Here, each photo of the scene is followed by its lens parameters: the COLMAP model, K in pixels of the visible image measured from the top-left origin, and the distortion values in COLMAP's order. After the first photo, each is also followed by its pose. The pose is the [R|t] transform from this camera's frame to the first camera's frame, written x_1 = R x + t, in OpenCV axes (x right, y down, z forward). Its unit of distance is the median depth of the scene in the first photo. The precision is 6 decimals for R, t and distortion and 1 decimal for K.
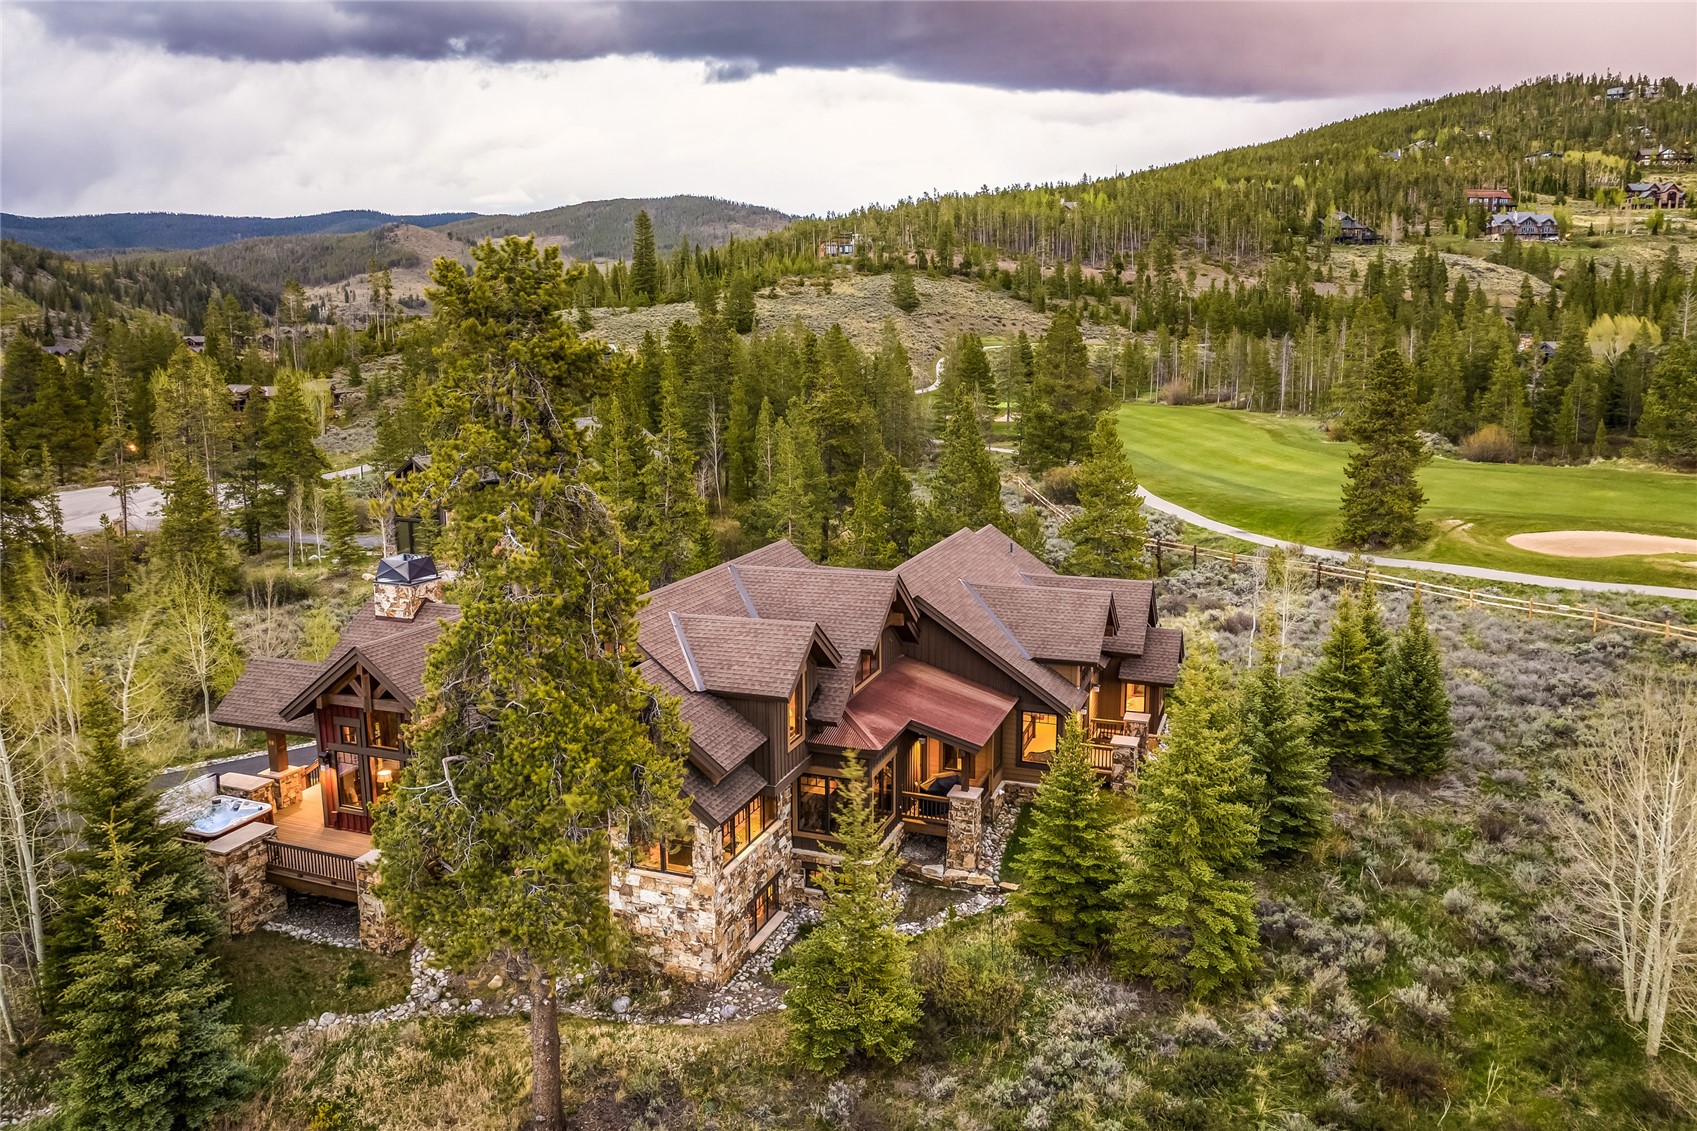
lens RADIAL K [[1202.4, 0, 853.7], [0, 1202.4, 533.6], [0, 0, 1]] dist [-0.043978, 0.011173]
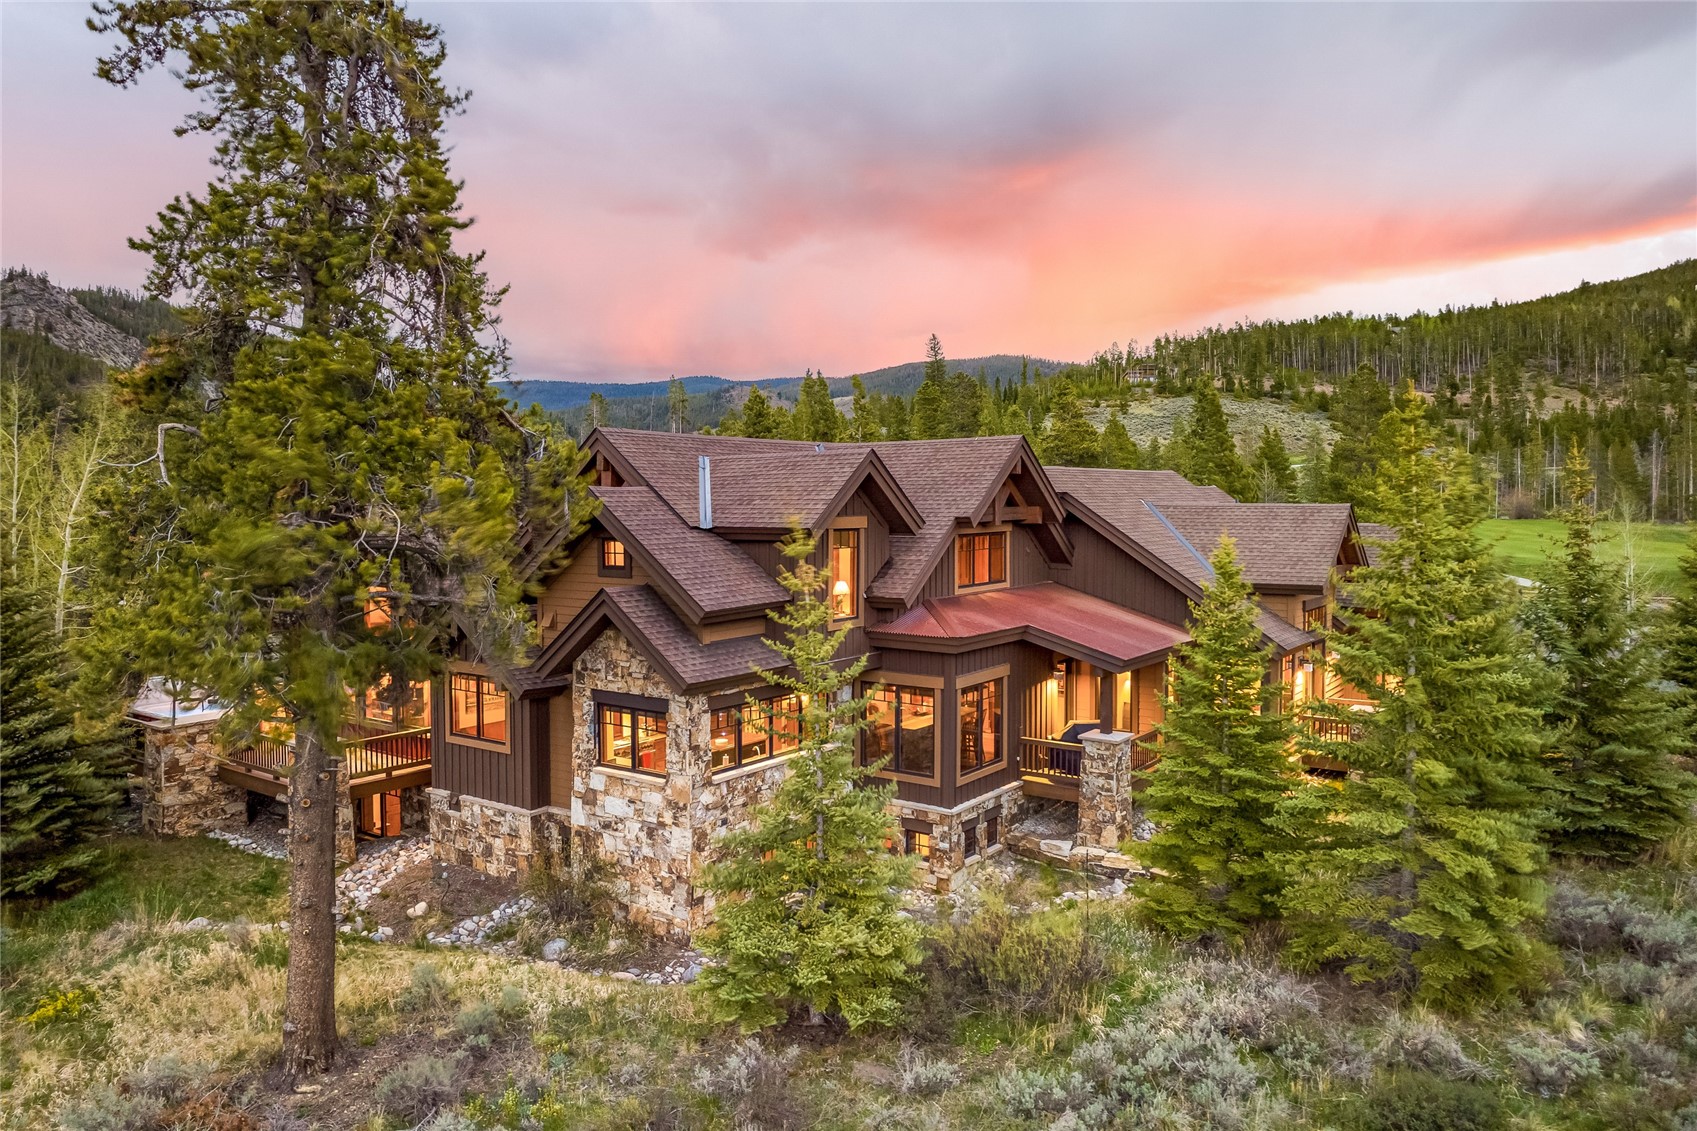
lens RADIAL K [[1202.4, 0, 853.7], [0, 1202.4, 533.6], [0, 0, 1]] dist [-0.043978, 0.011173]
pose [[0.966365, 0.011204, -0.256931, 0.139695], [-0.044718, 0.991152, -0.124970, 0.209572], [0.253257, 0.132256, 0.958316, 0.304335]]
